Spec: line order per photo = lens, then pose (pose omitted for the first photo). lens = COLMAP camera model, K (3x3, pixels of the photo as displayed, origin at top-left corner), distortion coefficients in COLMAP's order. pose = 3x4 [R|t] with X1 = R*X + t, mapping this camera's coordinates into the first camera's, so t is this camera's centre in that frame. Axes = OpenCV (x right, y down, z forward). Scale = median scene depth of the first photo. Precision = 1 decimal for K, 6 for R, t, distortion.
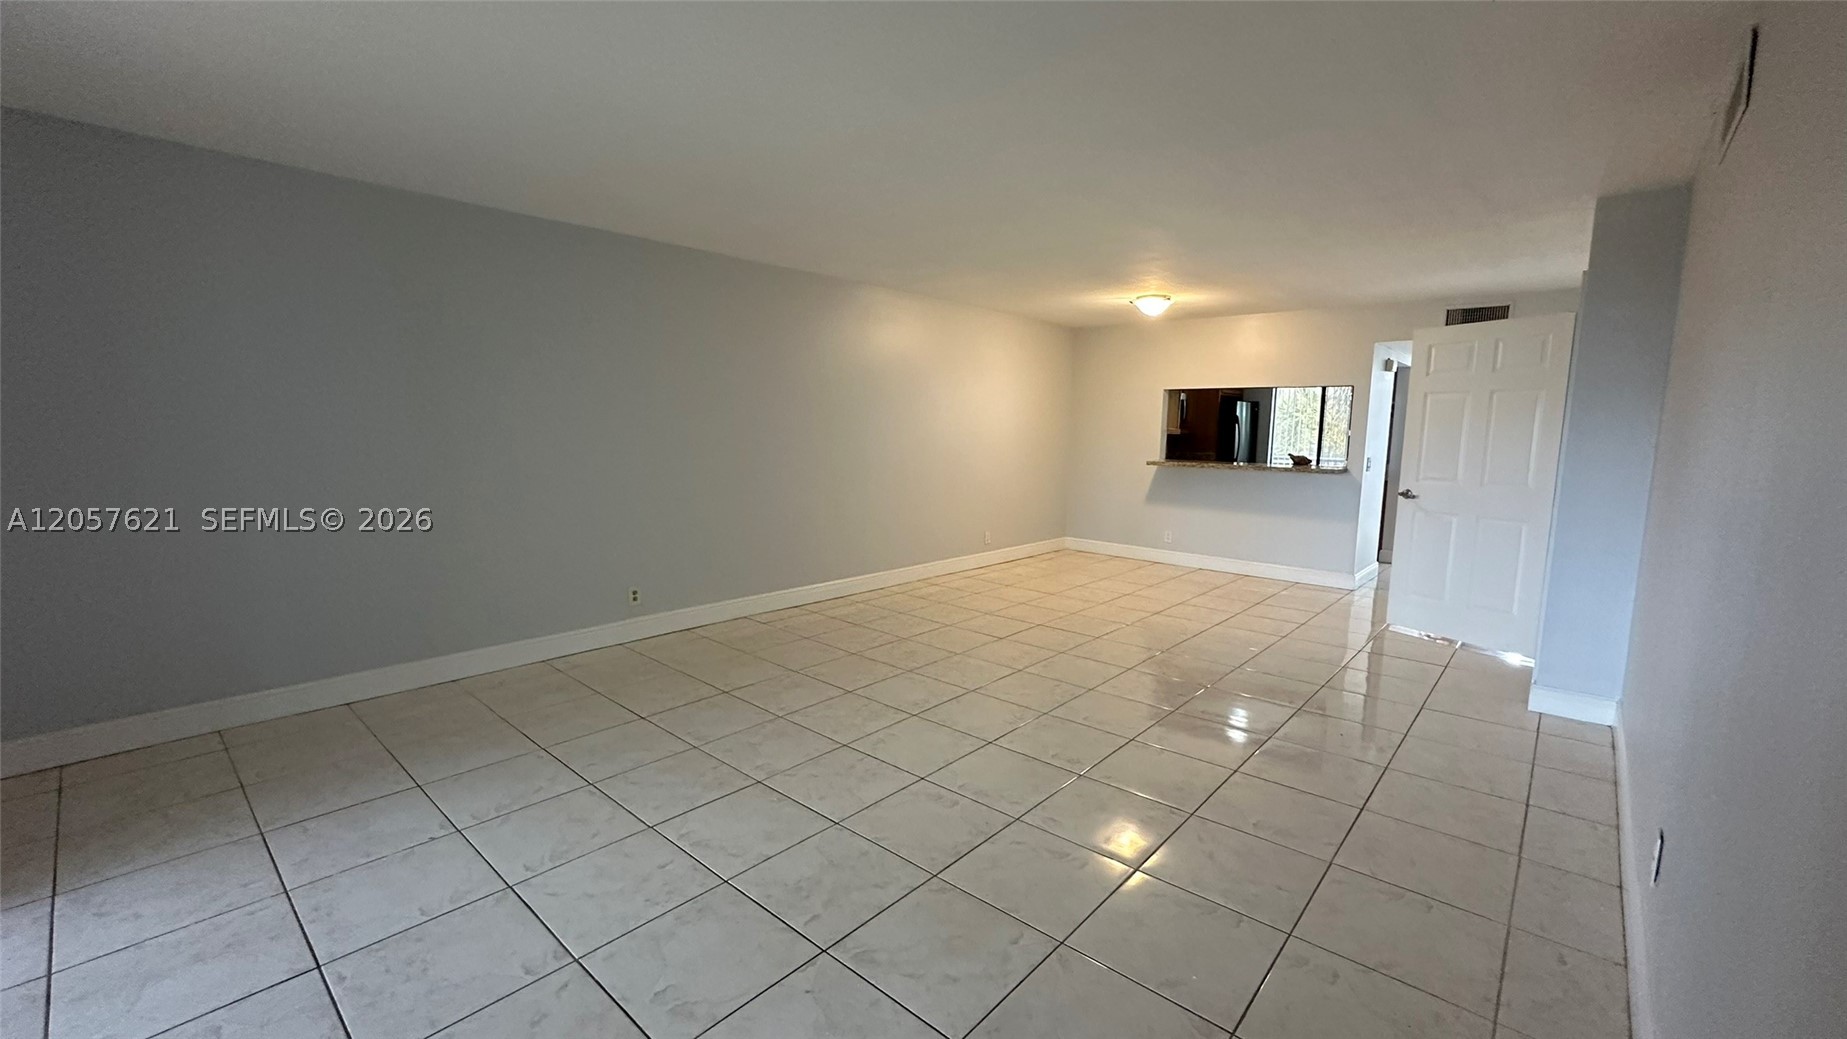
lens RADIAL K [[737.1, 0, 921.7], [0, 737.1, 522.7], [0, 0, 1]] dist [-0.006854, 0.001458]
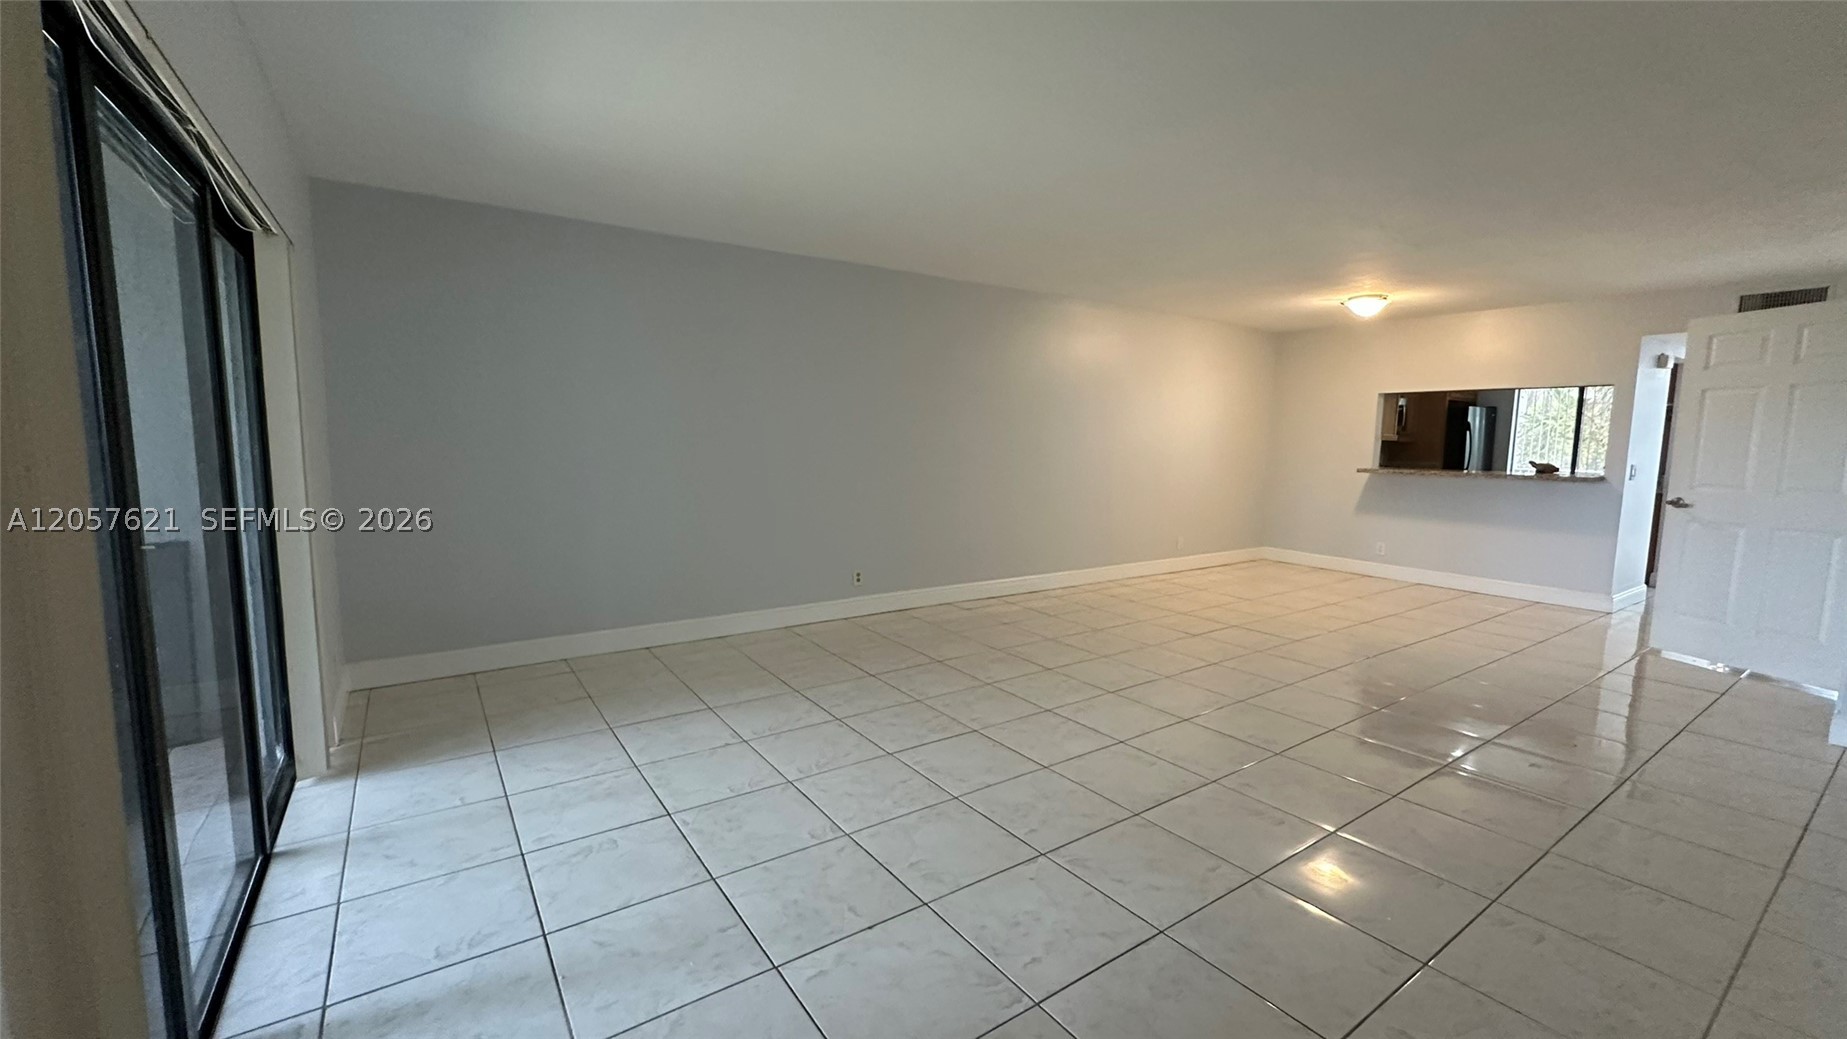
lens RADIAL K [[737.1, 0, 923.9], [0, 737.1, 517.3], [0, 0, 1]] dist [-0.006854, 0.001458]
pose [[0.971174, 0.022935, -0.237268, -0.021144], [-0.029050, 0.999329, -0.022308, 0.029333], [0.236597, 0.028557, 0.971188, -0.094796]]
